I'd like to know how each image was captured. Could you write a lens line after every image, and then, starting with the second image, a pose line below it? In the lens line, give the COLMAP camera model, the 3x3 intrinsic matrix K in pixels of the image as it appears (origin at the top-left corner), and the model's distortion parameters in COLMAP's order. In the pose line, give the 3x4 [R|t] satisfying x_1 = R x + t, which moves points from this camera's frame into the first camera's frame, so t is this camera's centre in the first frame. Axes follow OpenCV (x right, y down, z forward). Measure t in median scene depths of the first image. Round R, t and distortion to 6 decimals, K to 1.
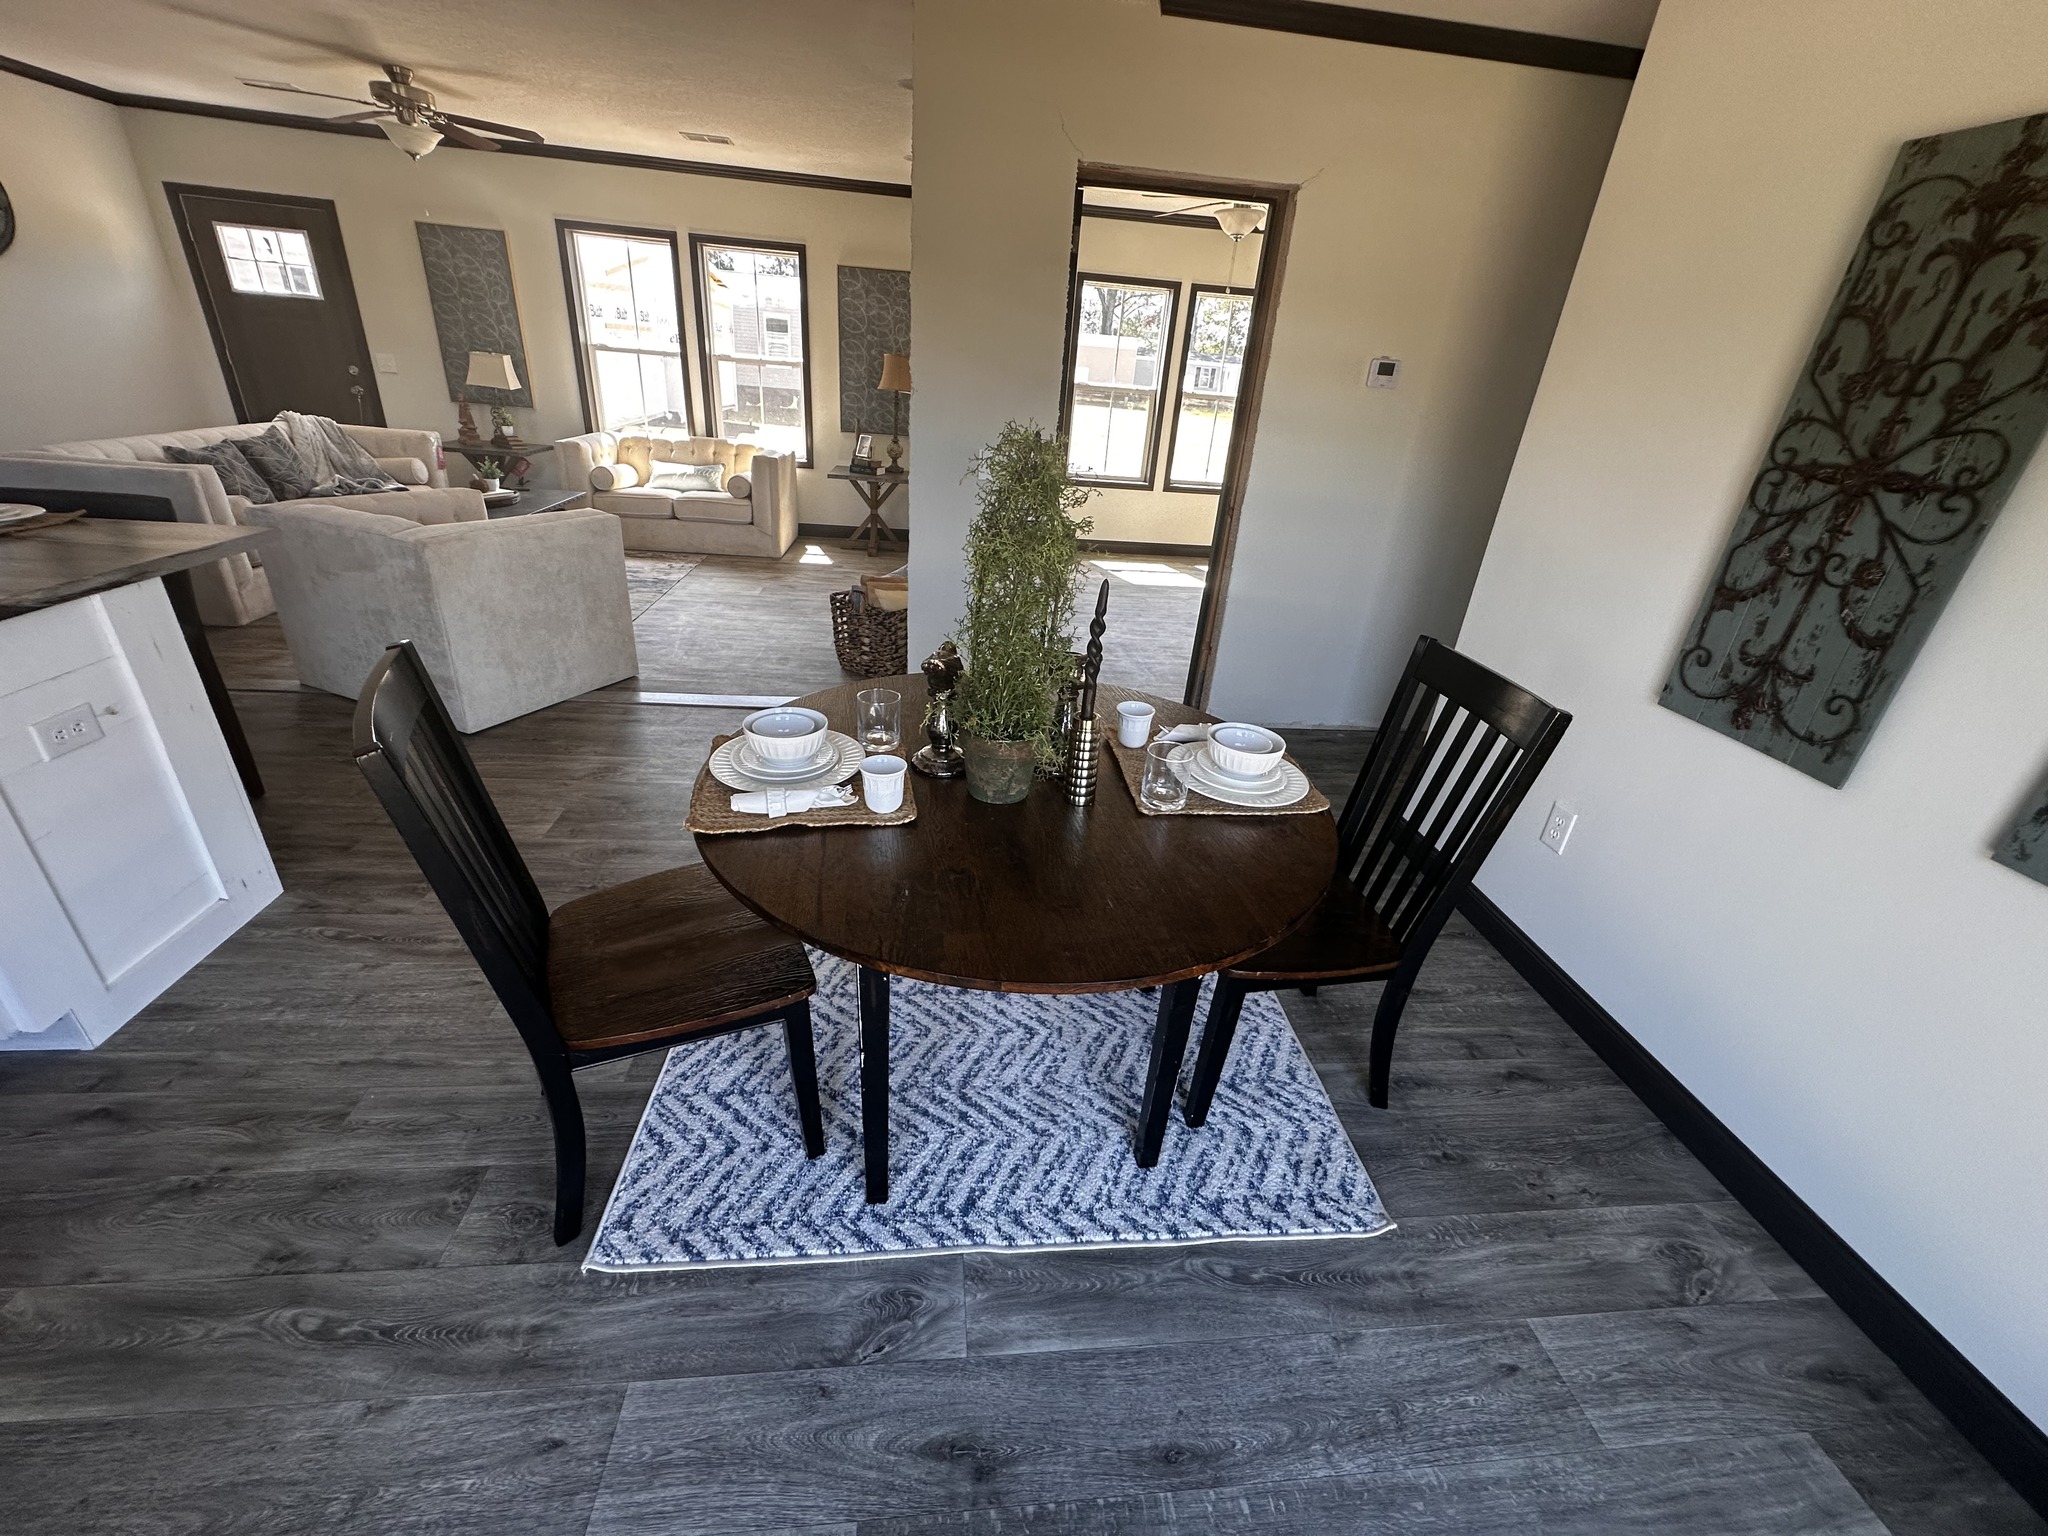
lens RADIAL K [[818.1, 0, 1024.0], [0, 818.1, 768.0], [0, 0, 1]] dist [-0.001606, -0.000251]
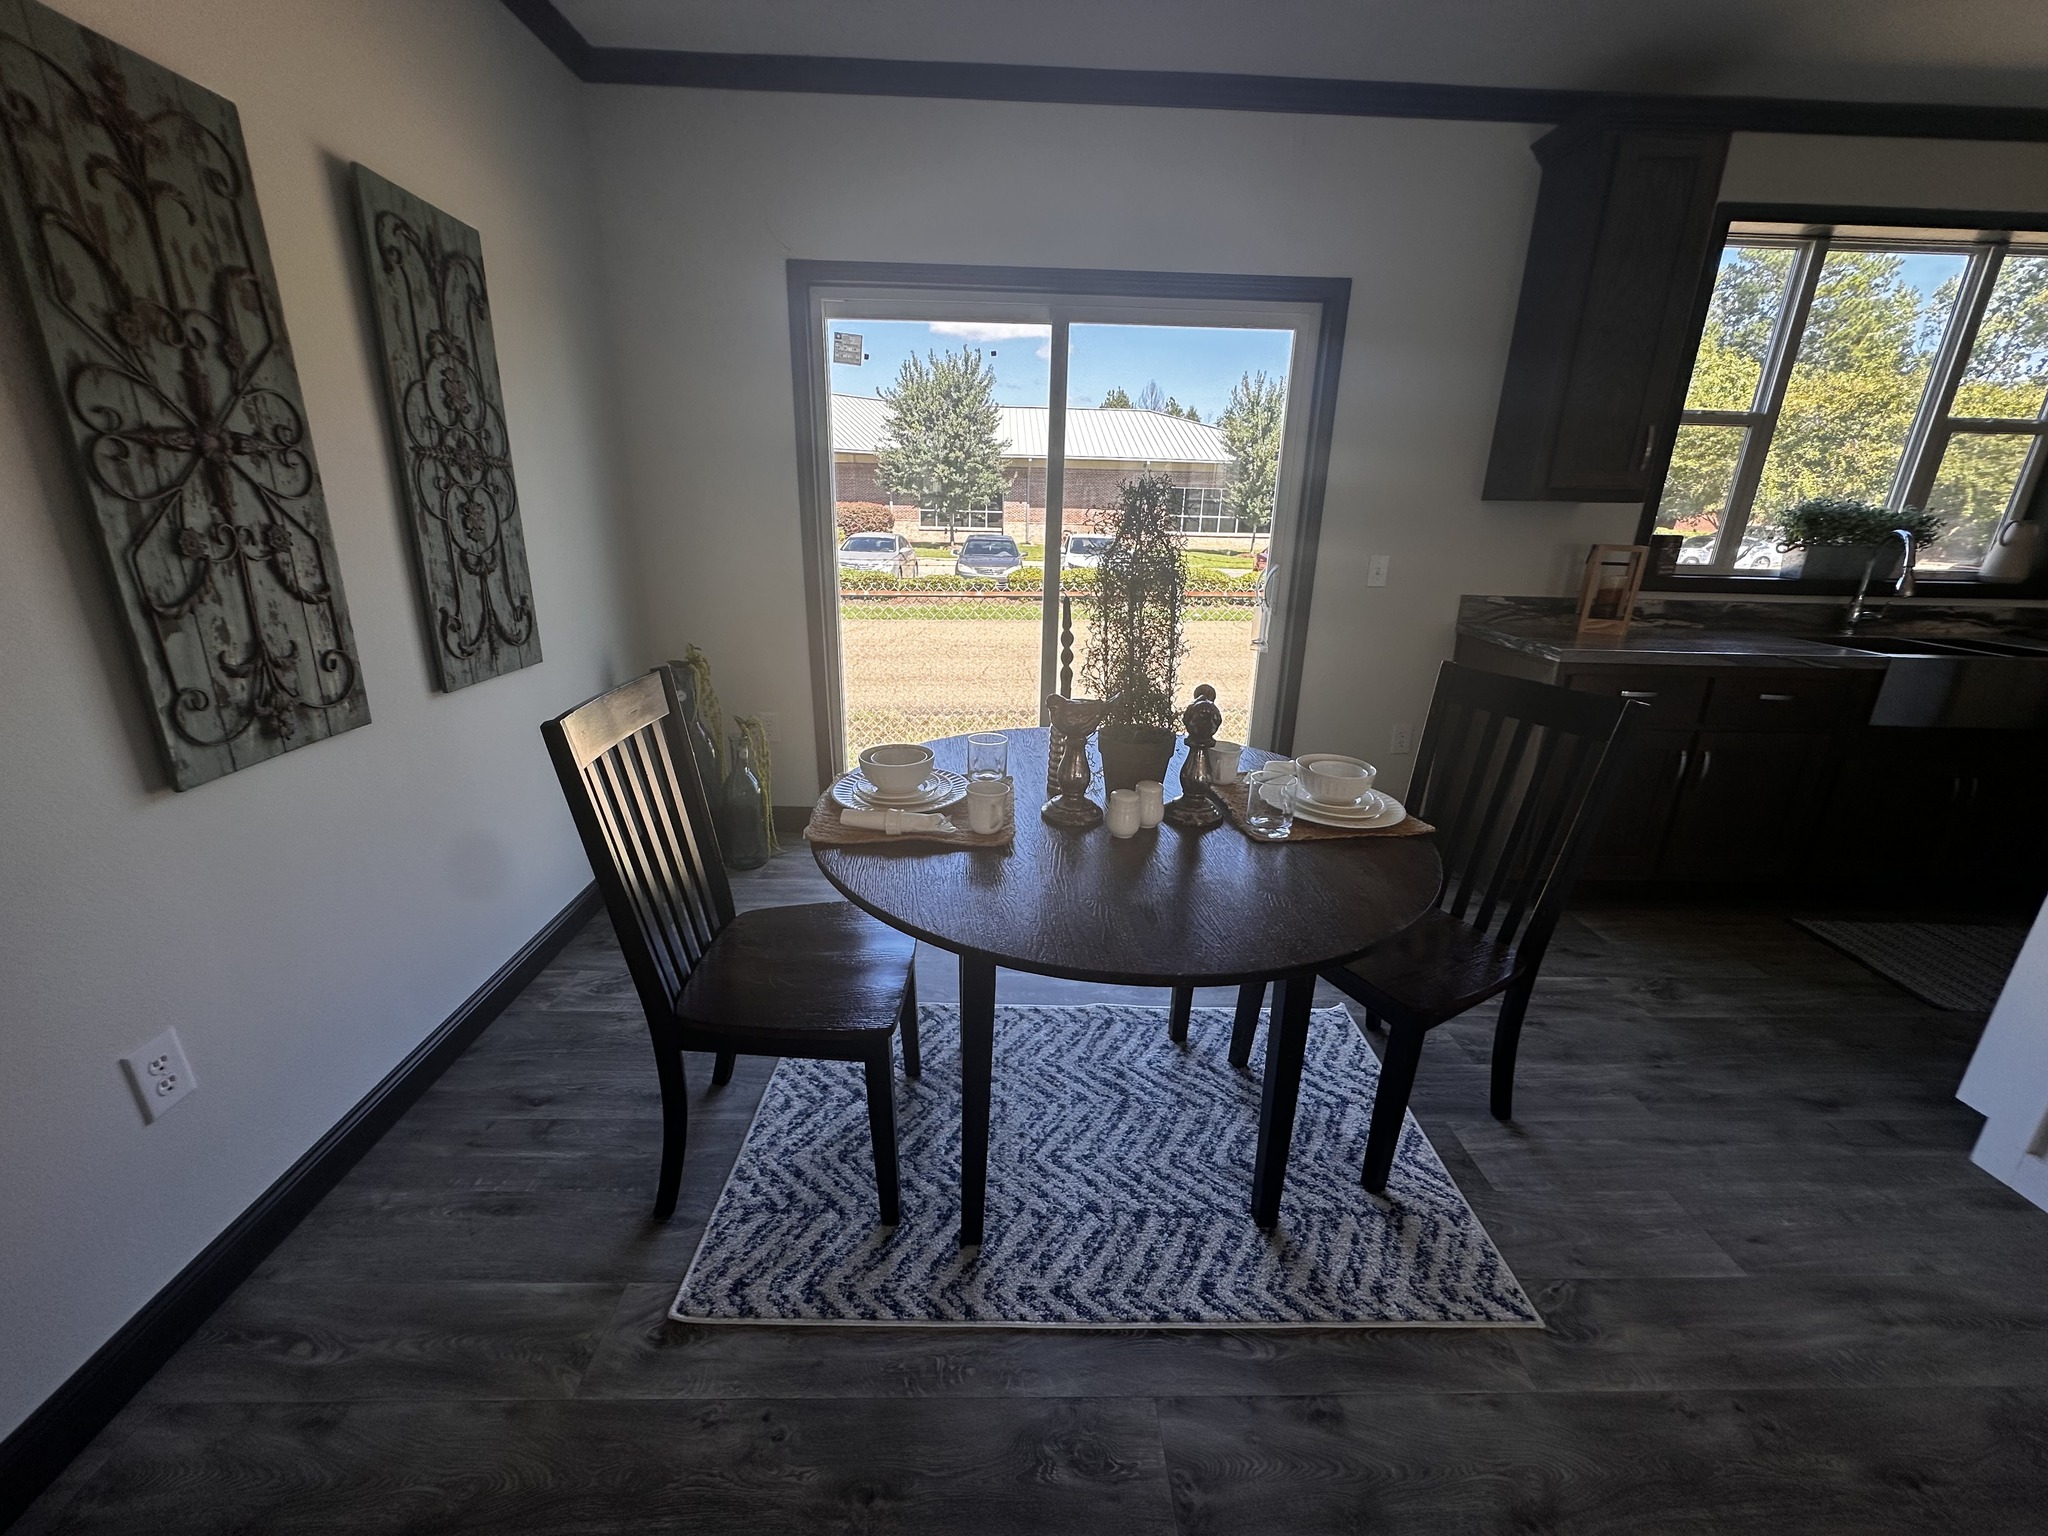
lens RADIAL K [[818.1, 0, 1024.0], [0, 818.1, 768.0], [0, 0, 1]] dist [-0.001606, -0.000251]
pose [[-0.991904, -0.119704, 0.042398, 0.069323], [-0.055310, 0.707766, 0.704278, -0.745672], [-0.114312, 0.696231, -0.708657, 1.701289]]
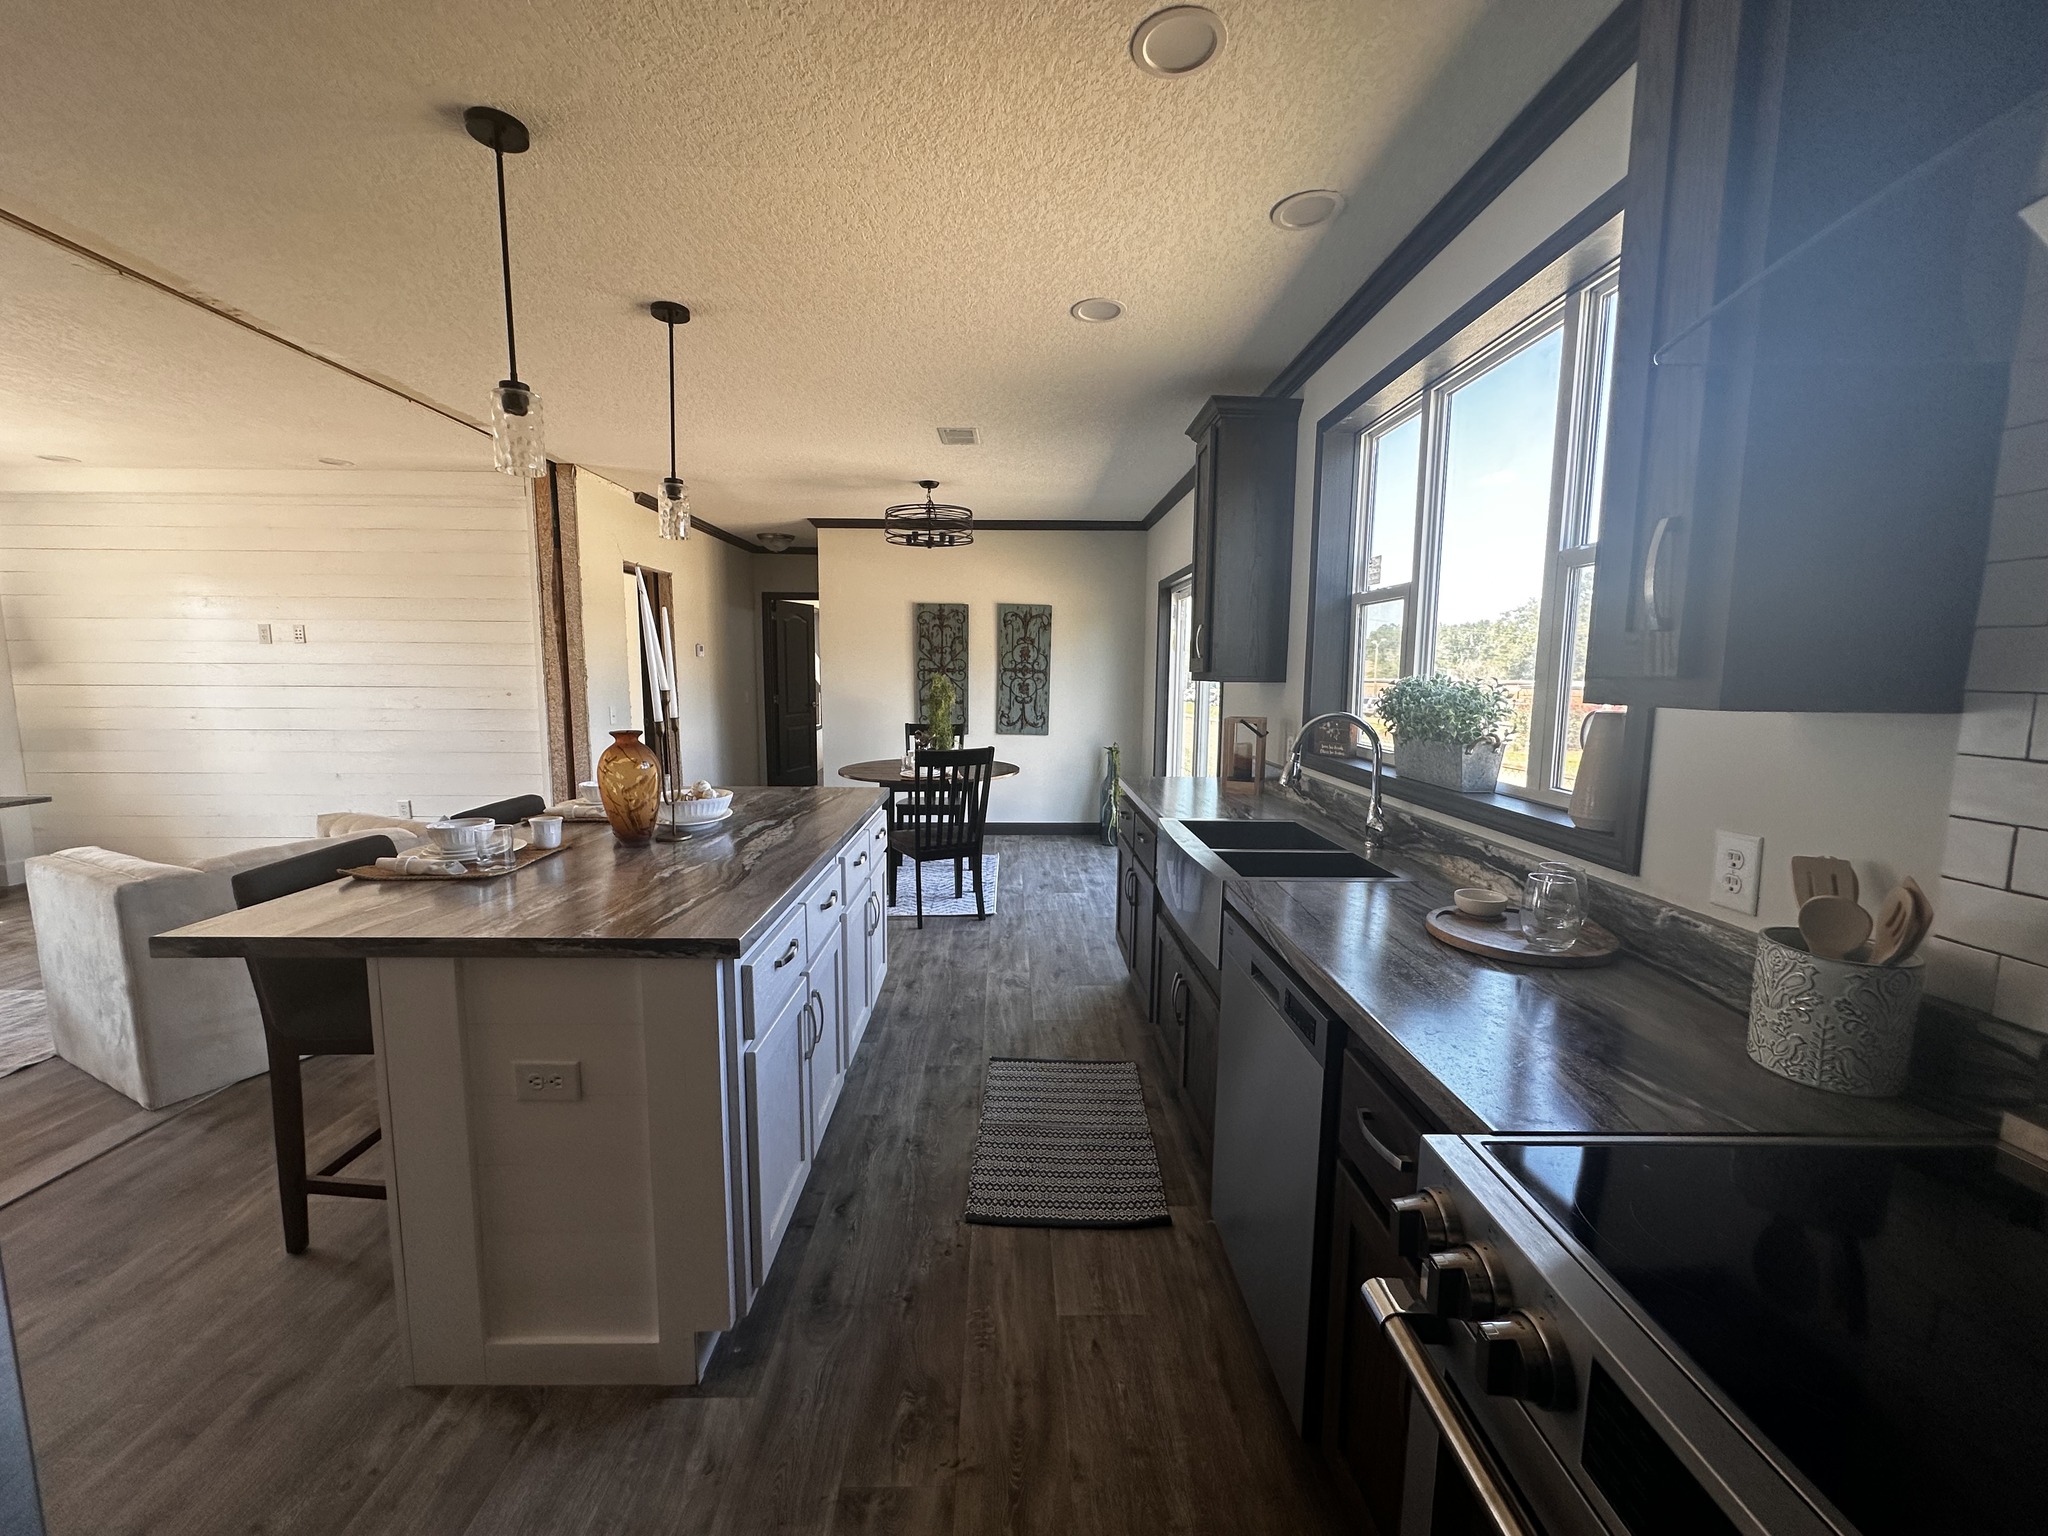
lens RADIAL K [[818.1, 0, 1024.0], [0, 818.1, 768.0], [0, 0, 1]] dist [-0.001606, -0.000251]
pose [[0.079806, -0.197024, 0.977145, -3.322894], [0.437852, 0.887569, 0.143202, -0.311400], [-0.895498, 0.416417, 0.157101, 0.103594]]
